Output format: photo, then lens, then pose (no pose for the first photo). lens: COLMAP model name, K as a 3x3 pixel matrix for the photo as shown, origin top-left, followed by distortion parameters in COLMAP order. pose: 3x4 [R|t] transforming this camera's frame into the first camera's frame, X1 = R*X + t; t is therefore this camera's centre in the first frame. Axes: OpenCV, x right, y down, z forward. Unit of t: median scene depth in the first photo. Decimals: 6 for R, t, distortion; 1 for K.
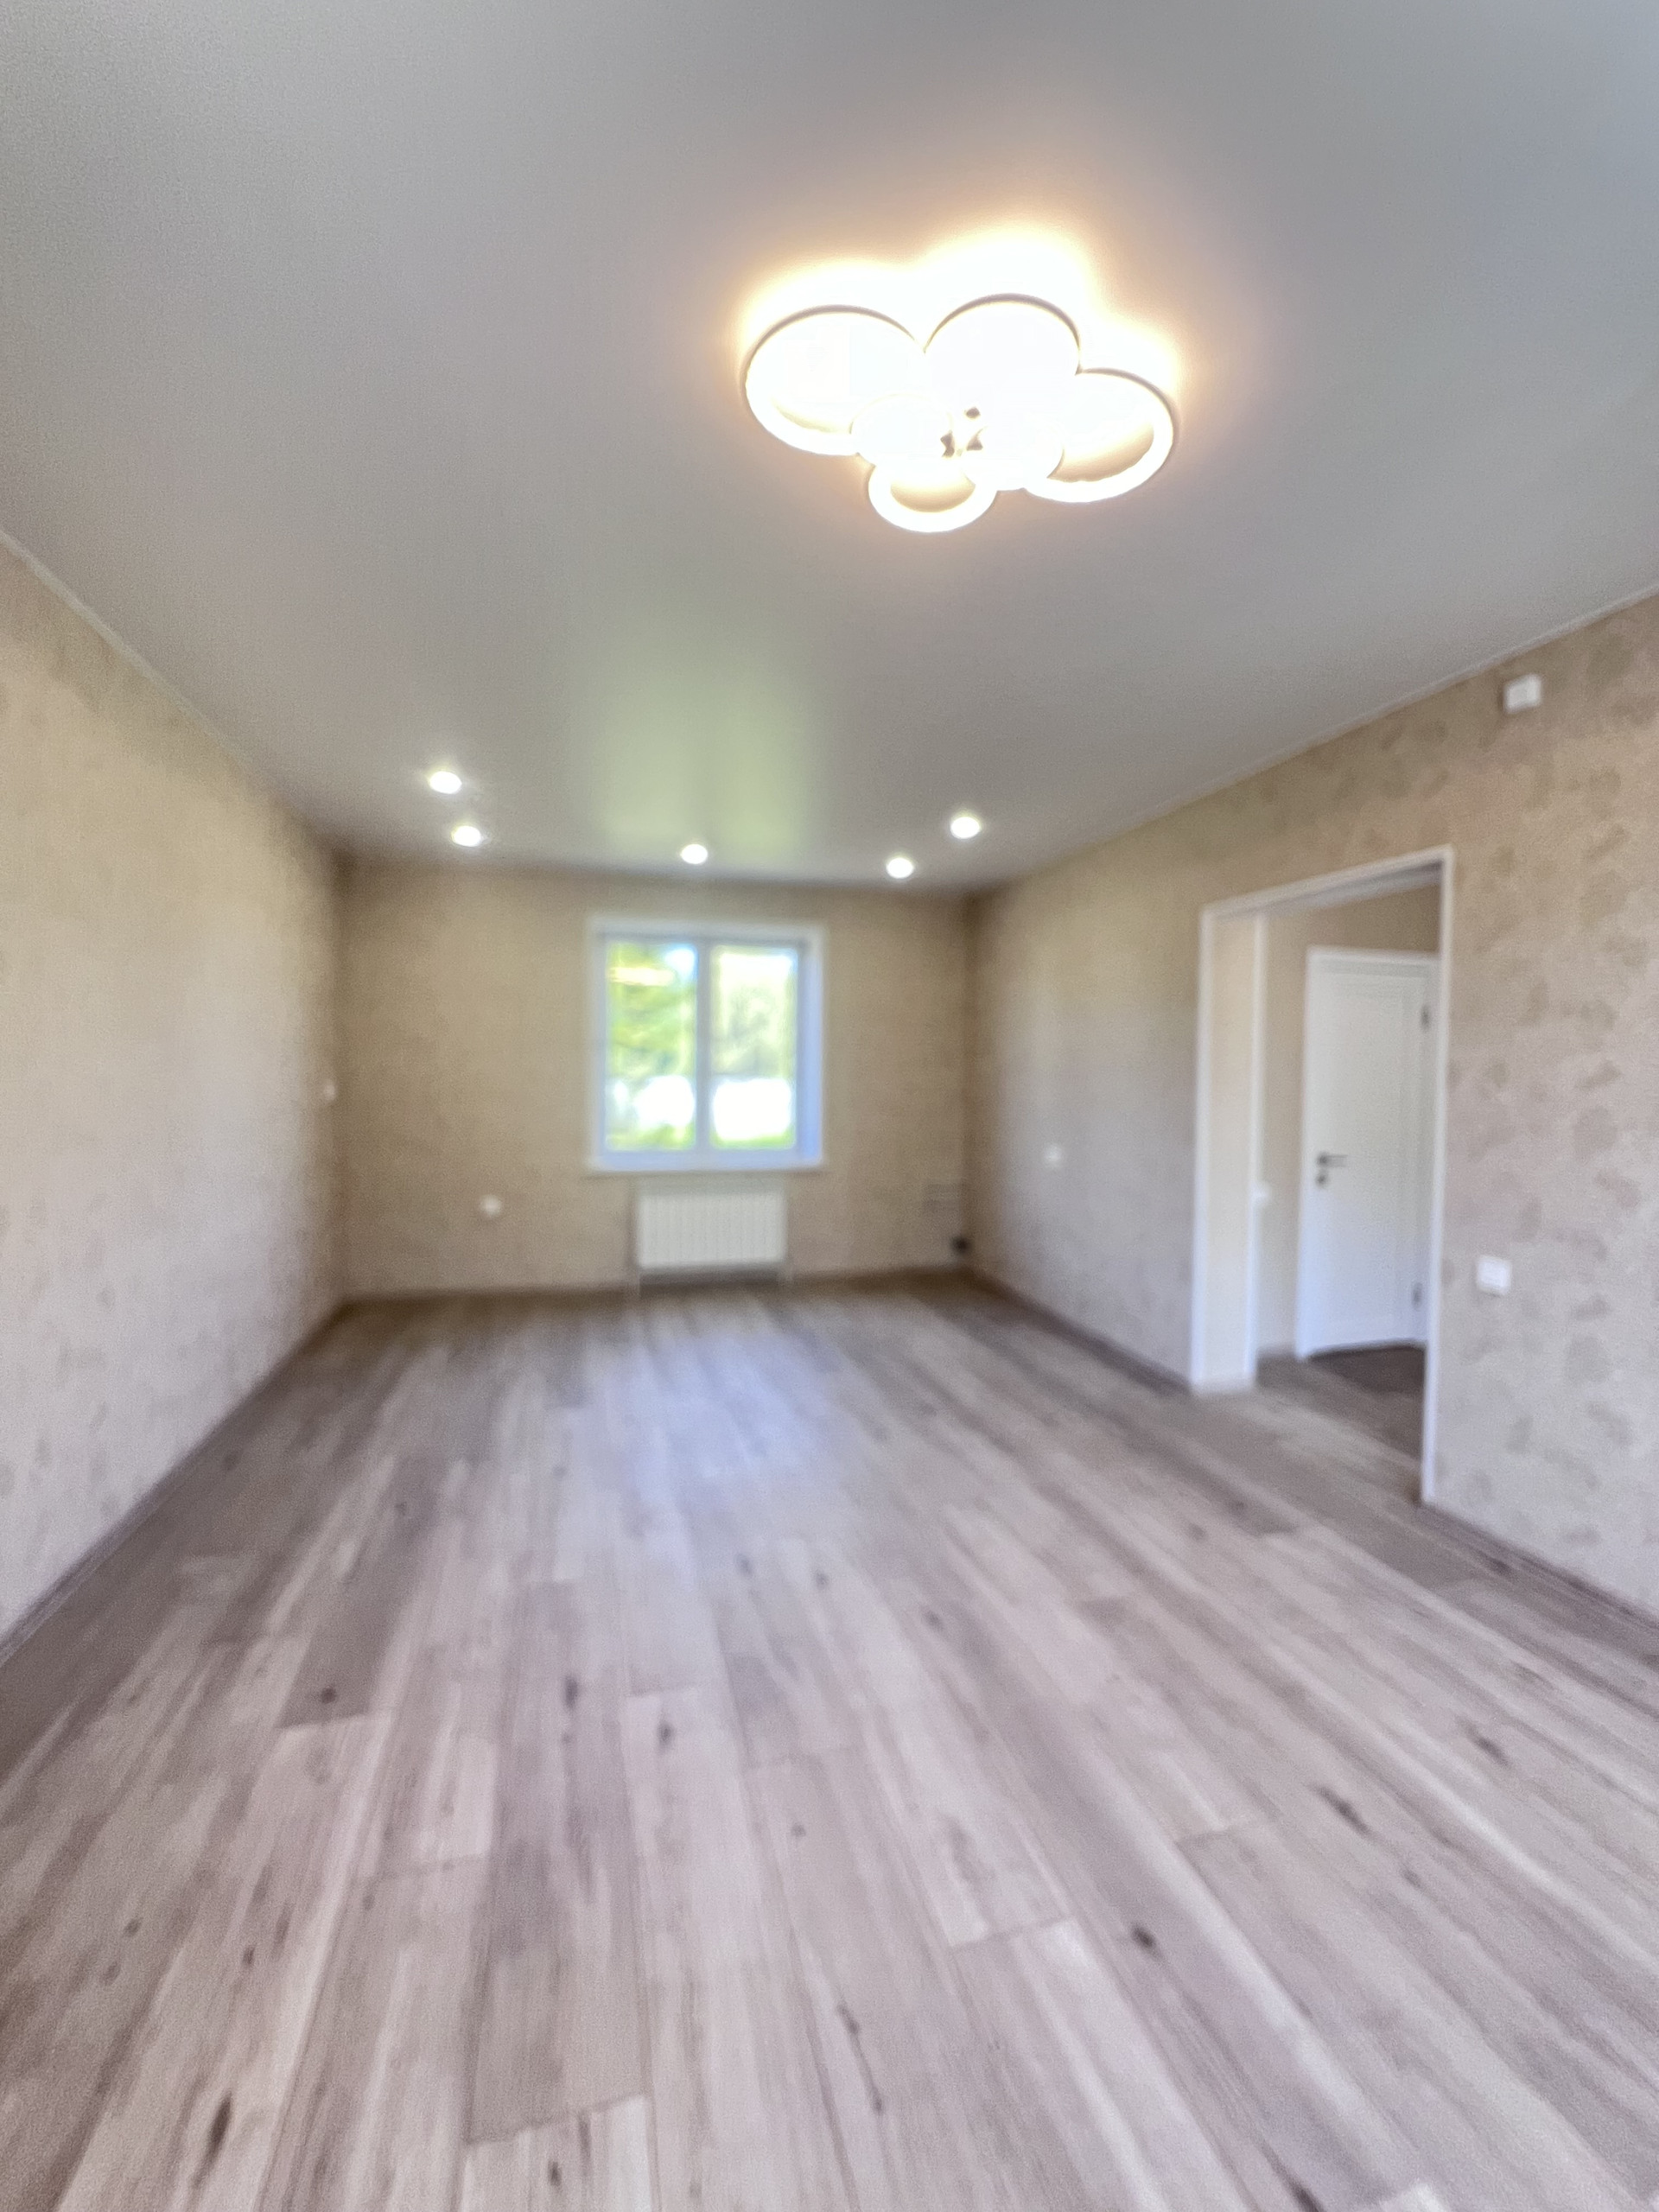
lens RADIAL K [[889.9, 0, 829.5], [0, 889.9, 1106.0], [0, 0, 1]] dist [0.000052, 0.000045]
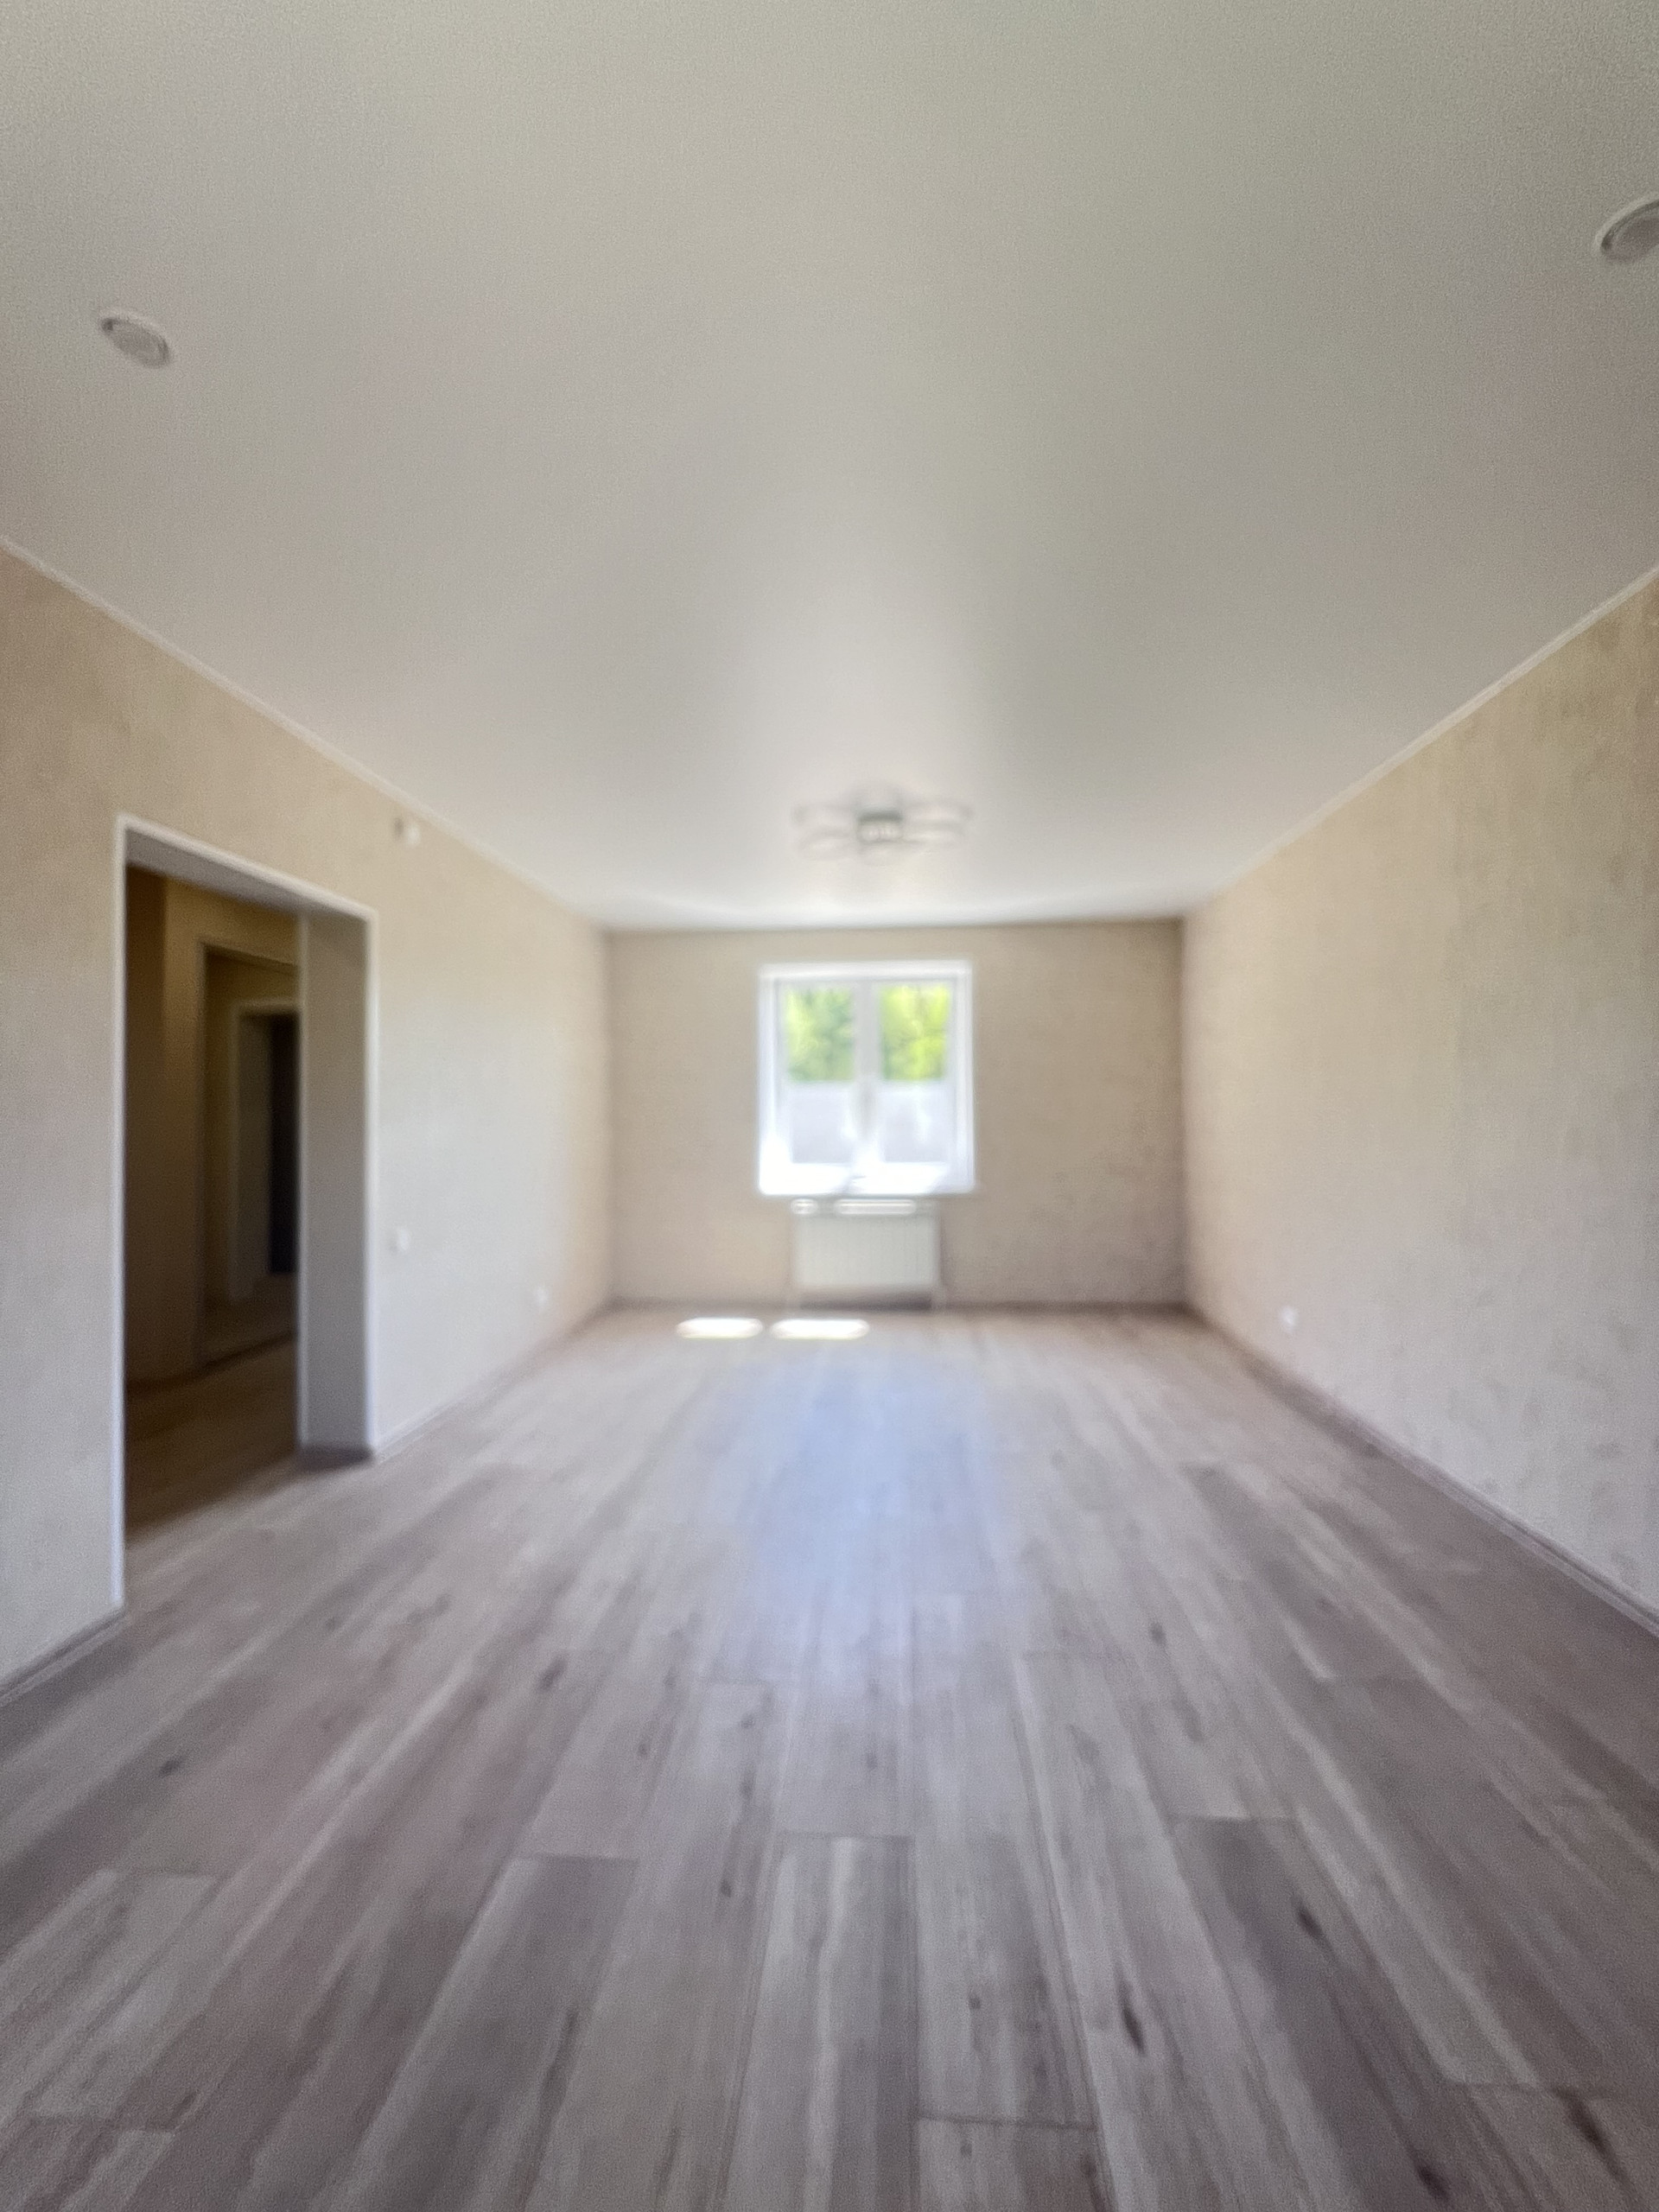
lens RADIAL K [[889.9, 0, 829.5], [0, 889.9, 1106.0], [0, 0, 1]] dist [0.000052, 0.000045]
pose [[-0.936851, 0.004078, 0.349705, -0.314509], [0.011676, 0.999739, 0.019623, -0.036807], [-0.349534, 0.022467, -0.936654, 1.797167]]
